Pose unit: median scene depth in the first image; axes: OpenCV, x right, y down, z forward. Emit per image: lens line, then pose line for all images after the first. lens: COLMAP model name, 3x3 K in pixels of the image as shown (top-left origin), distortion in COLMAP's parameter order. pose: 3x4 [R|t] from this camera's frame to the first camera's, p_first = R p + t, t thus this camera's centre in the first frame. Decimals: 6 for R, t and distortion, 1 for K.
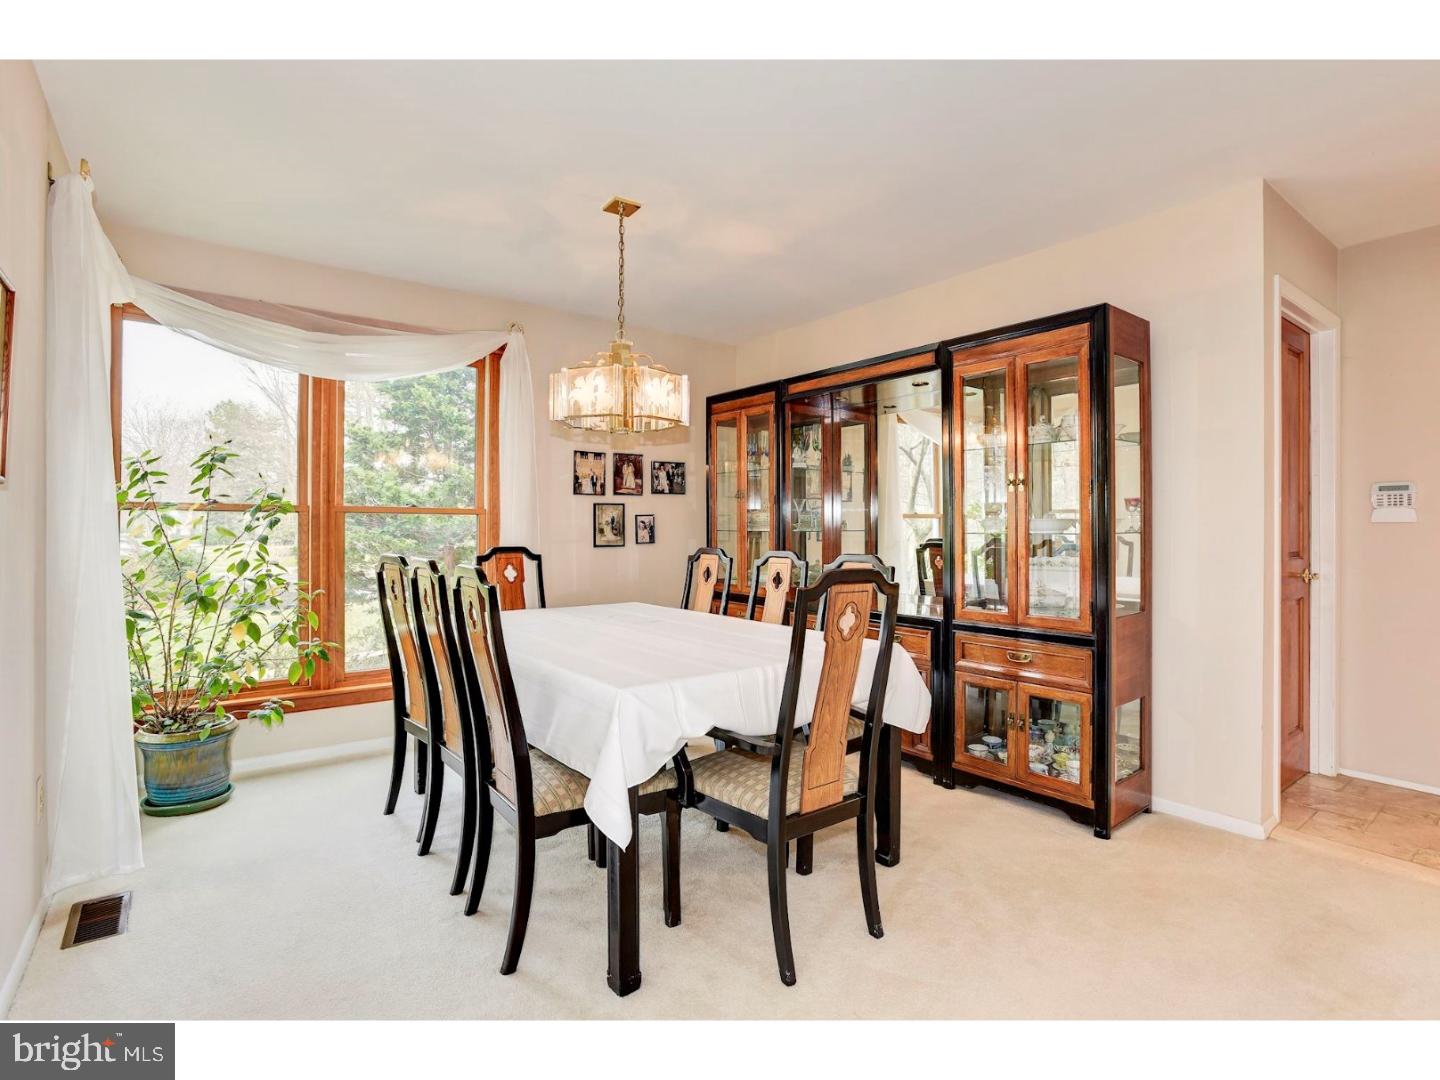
lens RADIAL K [[728.2, 0, 754.0], [0, 728.2, 527.3], [0, 0, 1]] dist [-0.044069, 0.013469]
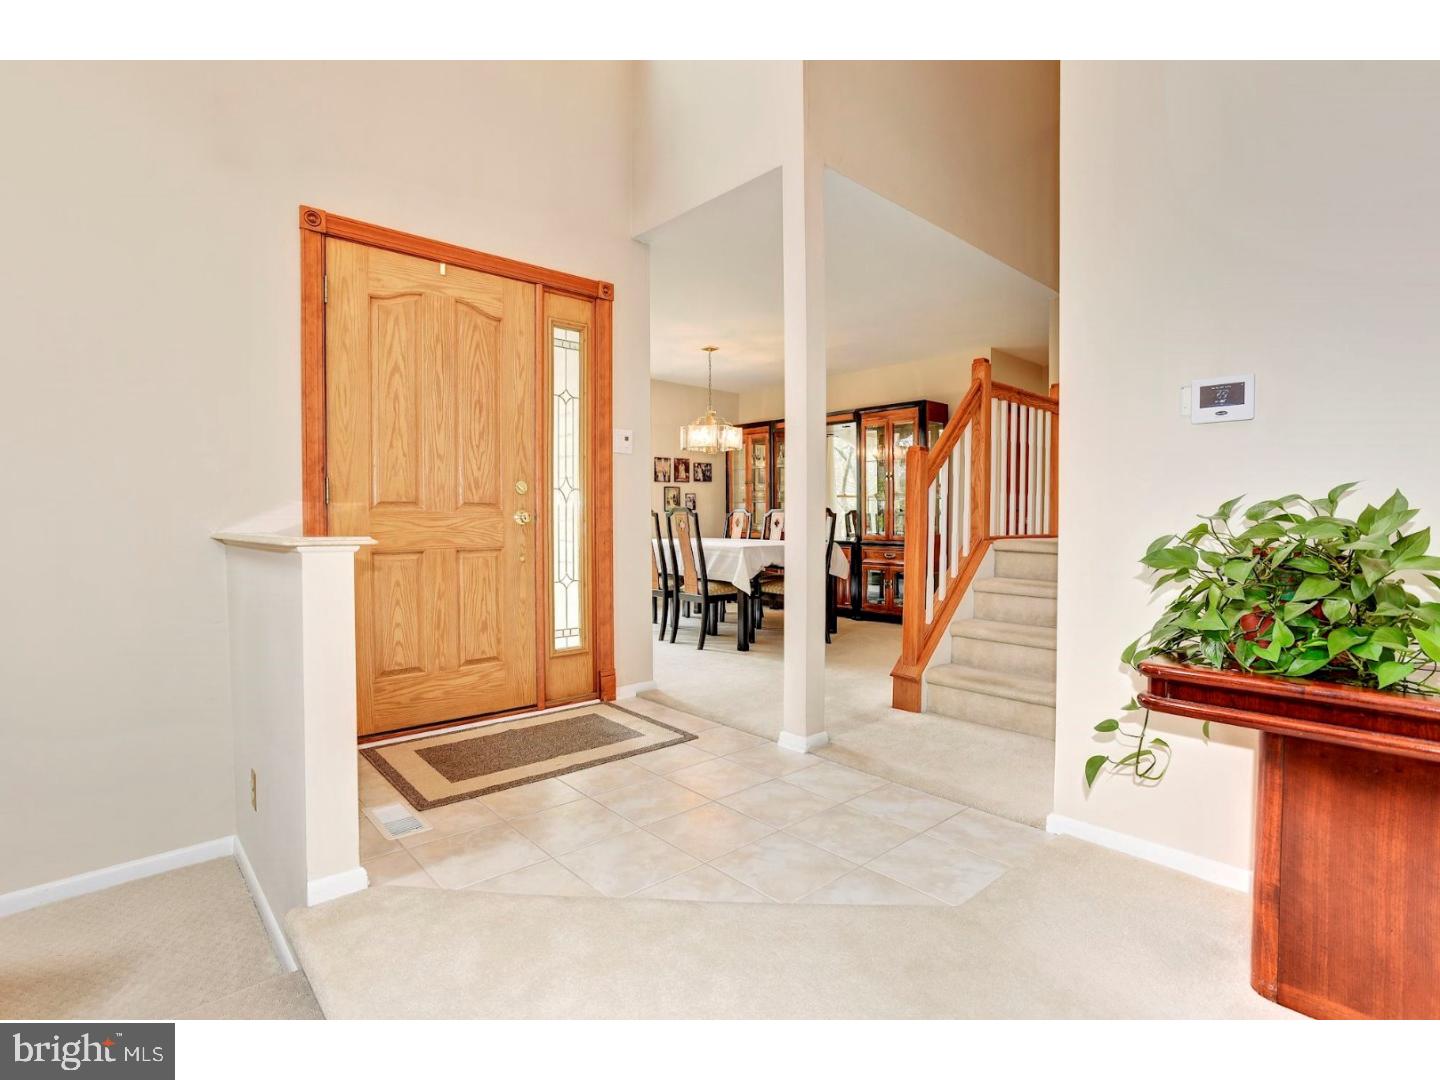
lens RADIAL K [[728.2, 0, 724.9], [0, 728.2, 533.8], [0, 0, 1]] dist [-0.044069, 0.013469]
pose [[0.998608, -0.001845, 0.052715, -0.166591], [0.000651, 0.999743, 0.022660, 0.041484], [-0.052744, -0.022594, 0.998352, -0.777403]]
